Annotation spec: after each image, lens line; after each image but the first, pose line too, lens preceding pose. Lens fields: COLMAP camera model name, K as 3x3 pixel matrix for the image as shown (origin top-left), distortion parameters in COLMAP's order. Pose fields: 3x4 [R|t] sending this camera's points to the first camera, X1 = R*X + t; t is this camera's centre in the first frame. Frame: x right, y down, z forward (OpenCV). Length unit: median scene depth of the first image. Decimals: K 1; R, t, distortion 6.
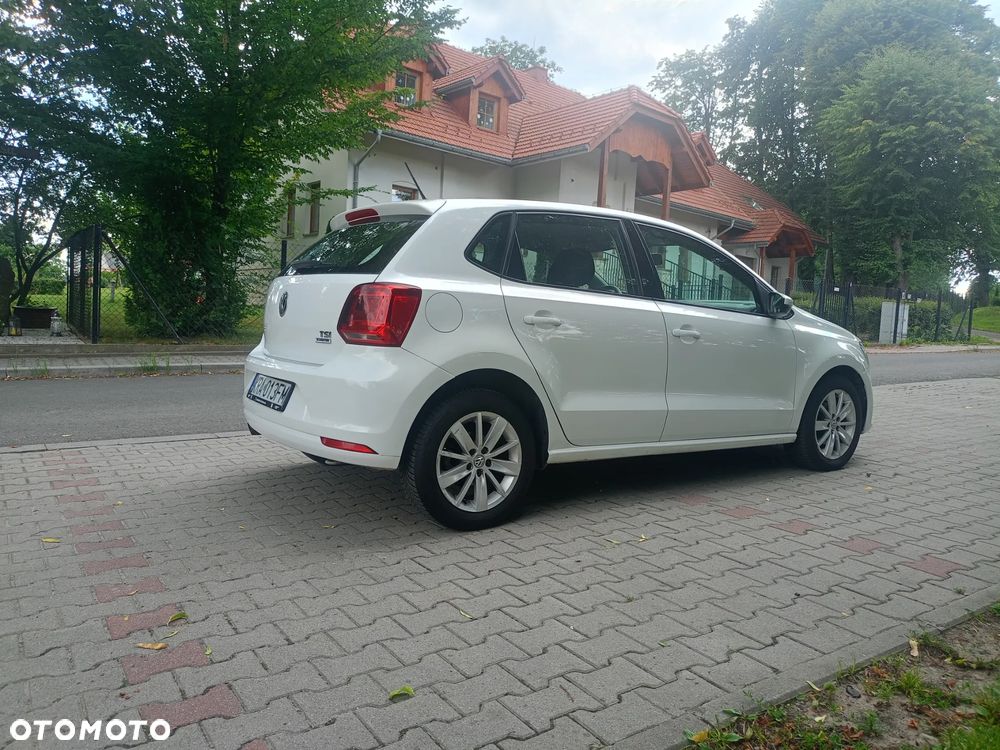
lens RADIAL K [[735.2, 0, 500.0], [0, 735.2, 375.0], [0, 0, 1]] dist [0.028711, -0.012123]
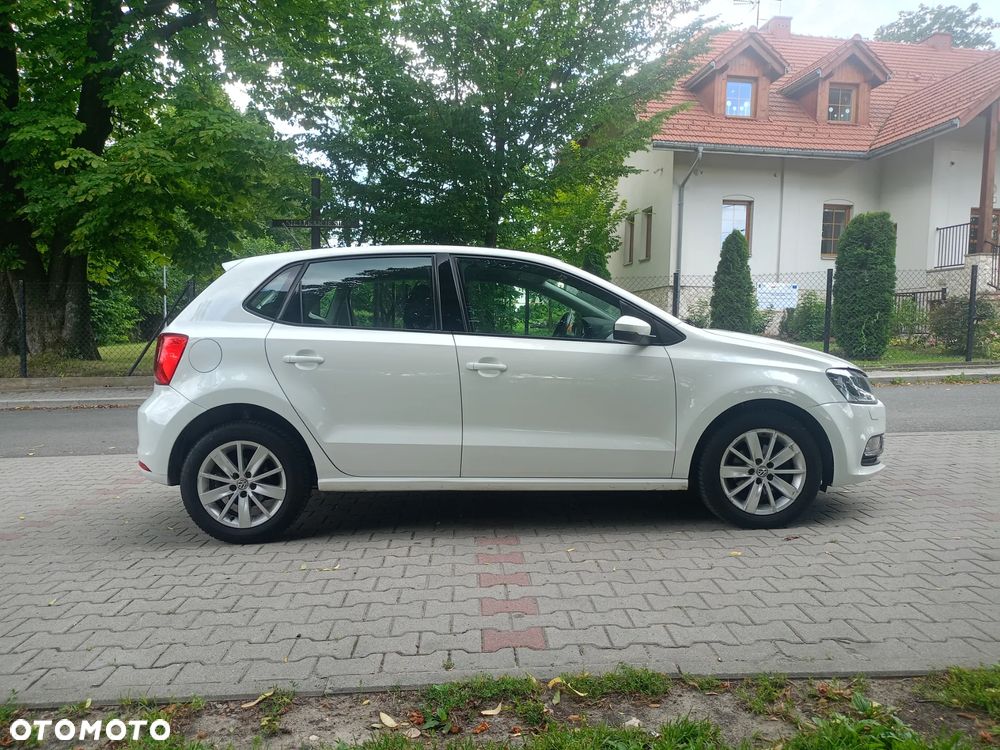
lens RADIAL K [[739.3, 0, 497.2], [0, 739.3, 375.7], [0, 0, 1]] dist [0.023886, -0.006167]
pose [[0.847452, -0.010121, -0.530776, 0.667697], [-0.004105, 0.999663, -0.025616, -0.016955], [0.530857, 0.023887, 0.847125, 0.162823]]
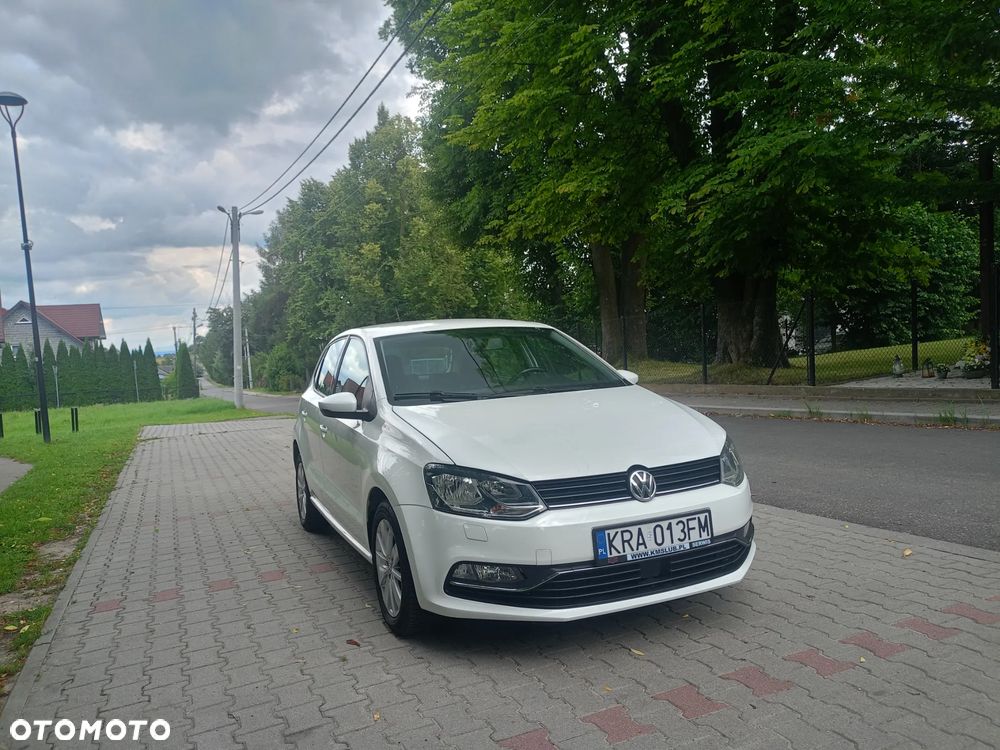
lens RADIAL K [[739.3, 0, 497.2], [0, 739.3, 375.7], [0, 0, 1]] dist [0.023886, -0.006167]
pose [[-0.174273, 0.008210, -0.984663, 1.210823], [-0.017702, 0.999778, 0.011469, -0.140426], [0.984538, 0.019429, -0.174088, 1.285904]]
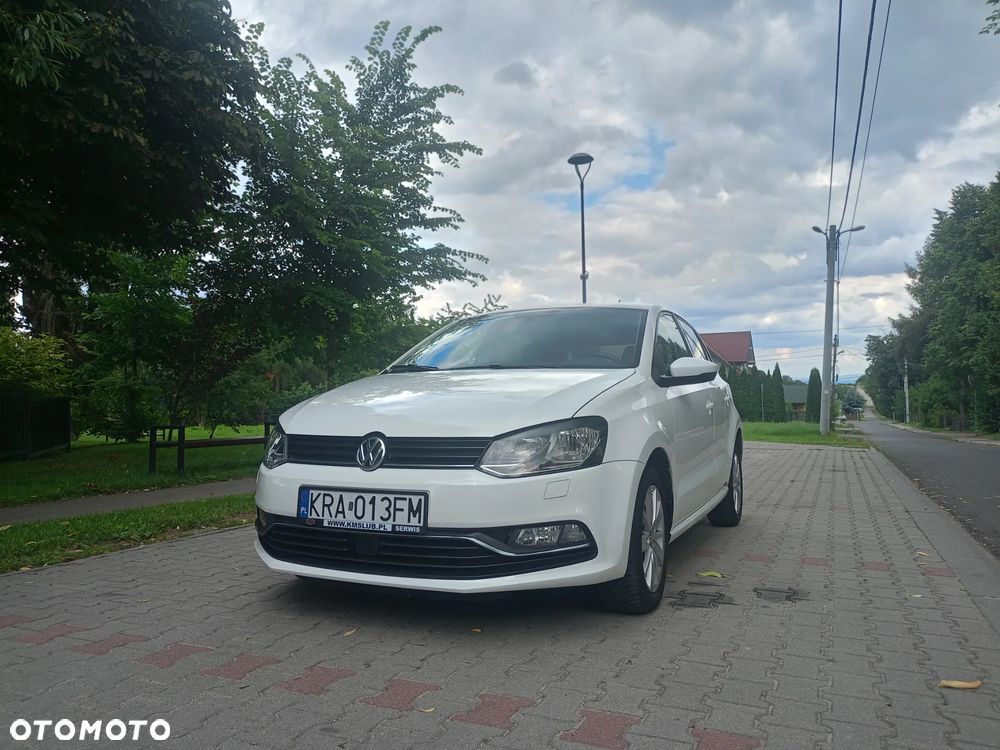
lens RADIAL K [[741.1, 0, 502.4], [0, 741.1, 376.0], [0, 0, 1]] dist [0.026998, -0.007204]
pose [[-0.842304, -0.049919, -0.536686, 0.765848], [-0.065901, 0.997770, 0.010622, -0.112963], [0.534959, 0.044315, -0.843715, 1.877778]]
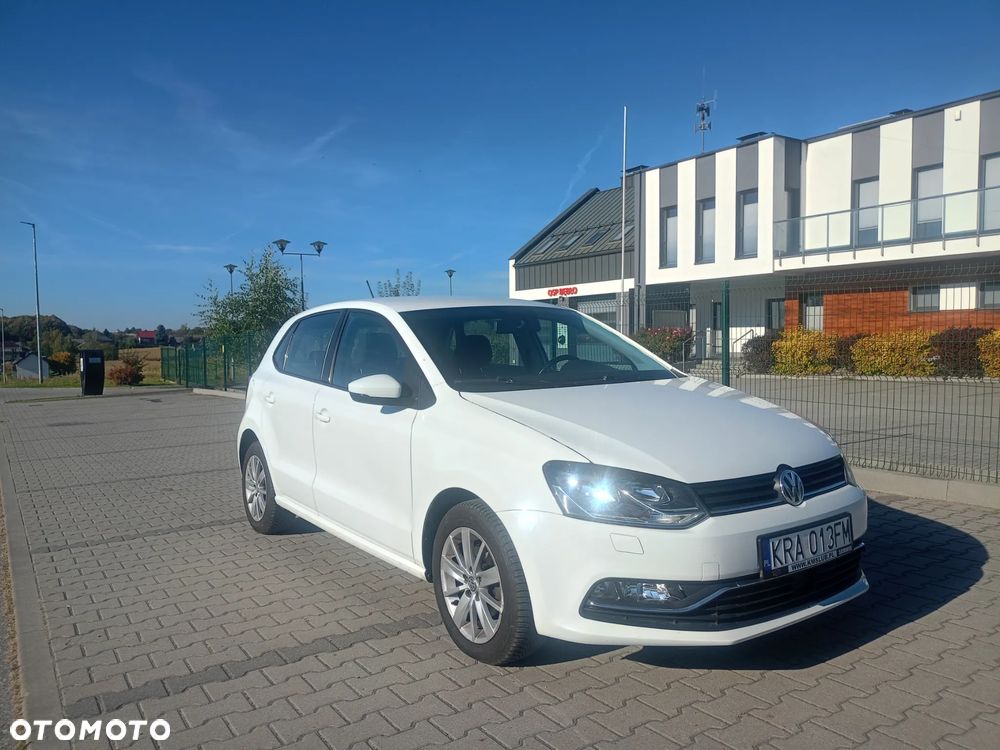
lens RADIAL K [[732.4, 0, 500.0], [0, 732.4, 375.0], [0, 0, 1]] dist [-0.004873, -0.002740]
pose [[0.036112, 0.009437, -0.999303, 1.108136], [-0.051620, 0.998638, 0.007565, -0.118095], [0.998014, 0.051311, 0.036550, 1.037975]]
